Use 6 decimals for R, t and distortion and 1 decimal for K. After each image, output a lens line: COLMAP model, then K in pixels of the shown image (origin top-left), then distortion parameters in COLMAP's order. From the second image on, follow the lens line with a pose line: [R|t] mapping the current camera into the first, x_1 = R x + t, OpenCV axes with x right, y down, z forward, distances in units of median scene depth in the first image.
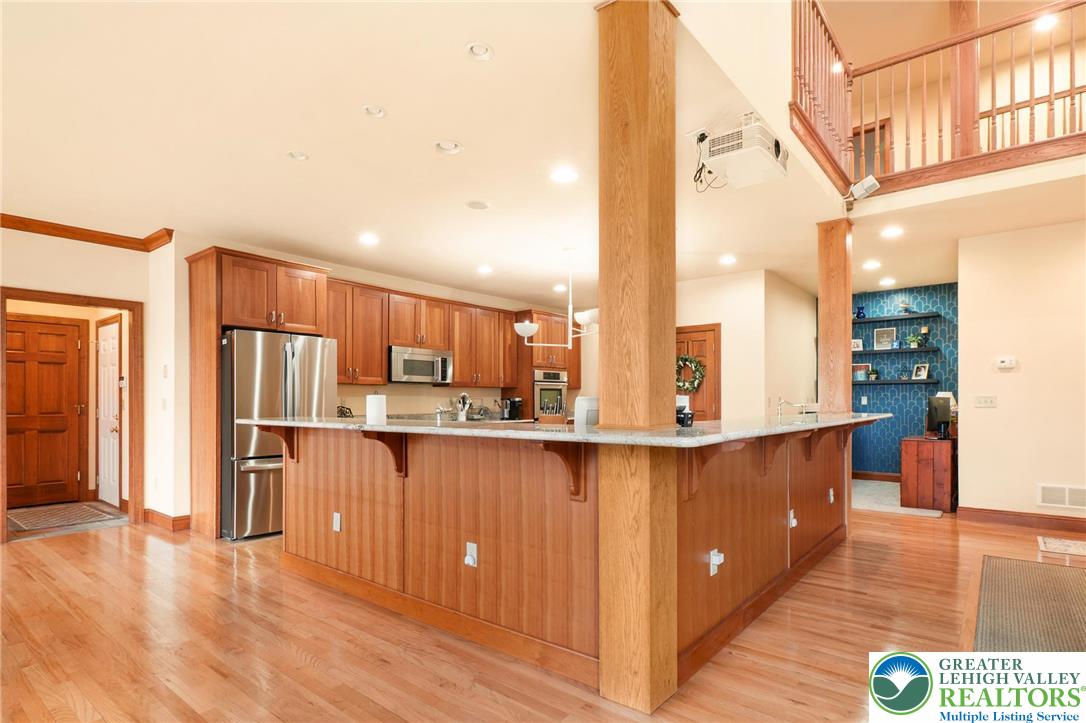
lens RADIAL K [[557.3, 0, 542.6], [0, 557.3, 399.3], [0, 0, 1]] dist [-0.034079, -0.000832]
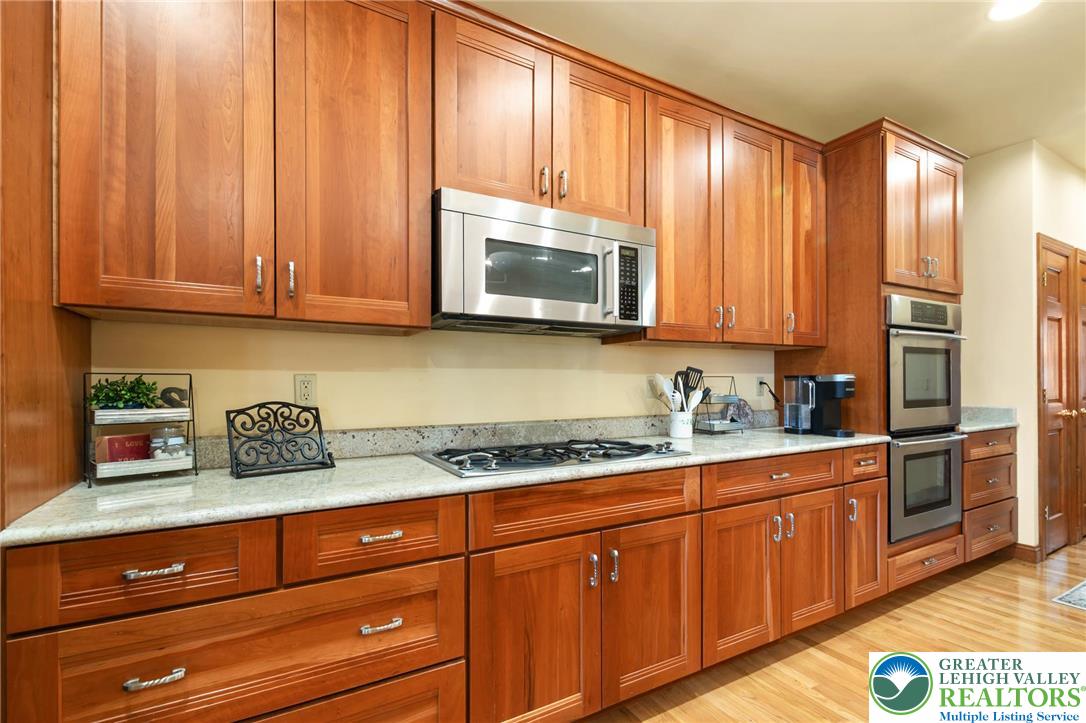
lens RADIAL K [[487.1, 0, 545.2], [0, 487.1, 382.0], [0, 0, 1]] dist [0.008043, -0.003646]
pose [[0.936708, -0.004346, -0.350084, -0.116557], [0.004107, 0.999991, -0.001425, 0.002557], [0.350087, -0.000102, 0.936717, 0.670070]]
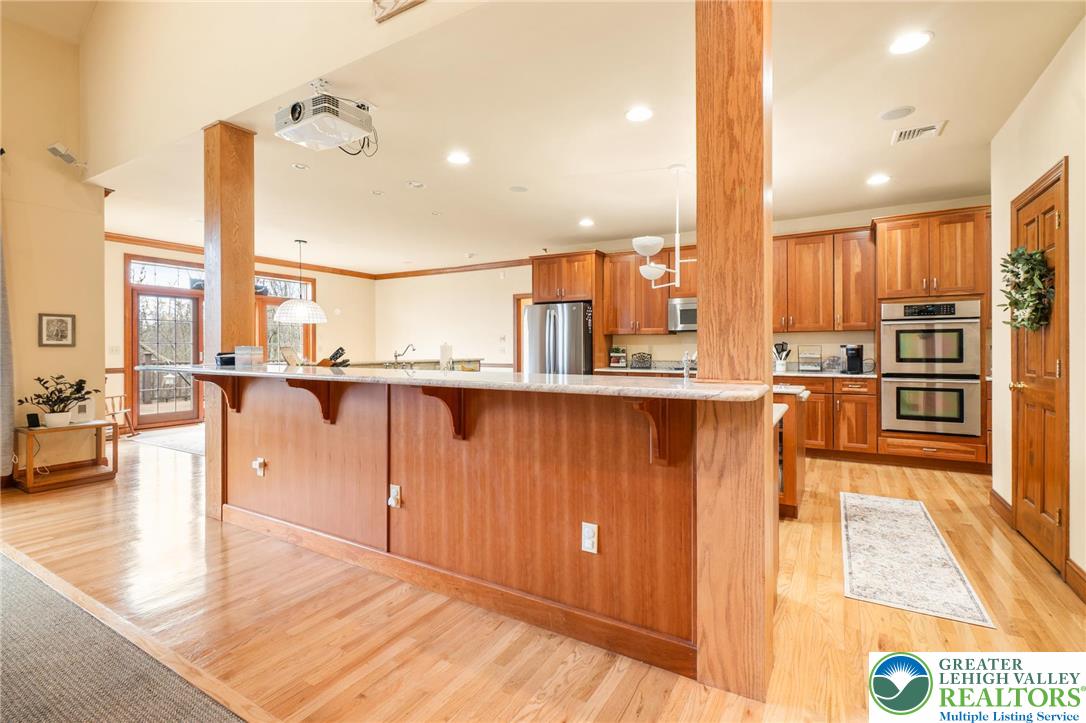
lens RADIAL K [[487.1, 0, 544.3], [0, 487.1, 353.3], [0, 0, 1]] dist [0.008043, -0.003646]
pose [[0.154855, 0.013974, -0.987838, 0.554875], [0.003490, 0.999886, 0.014691, -0.001665], [0.987931, -0.005722, 0.154789, 0.513391]]
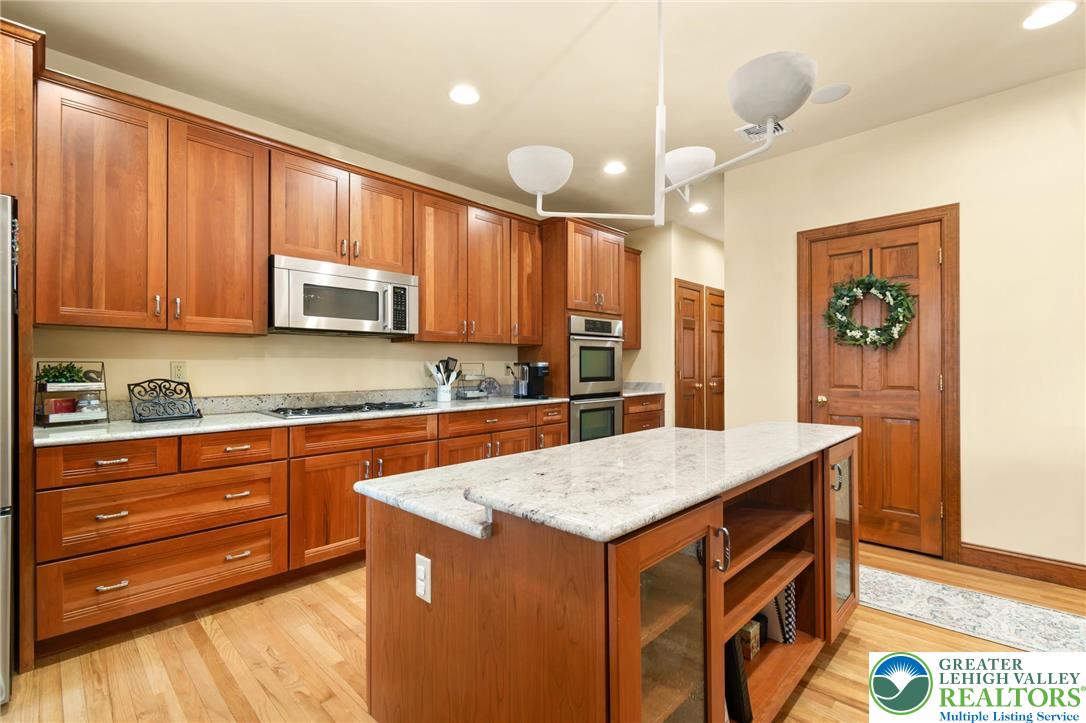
lens RADIAL K [[487.1, 0, 547.1], [0, 487.1, 364.7], [0, 0, 1]] dist [0.008043, -0.003646]
pose [[0.997396, -0.001458, -0.072110, -0.001664], [0.001376, 0.999998, -0.001189, 0.001141], [0.072111, 0.001087, 0.997396, 0.501005]]
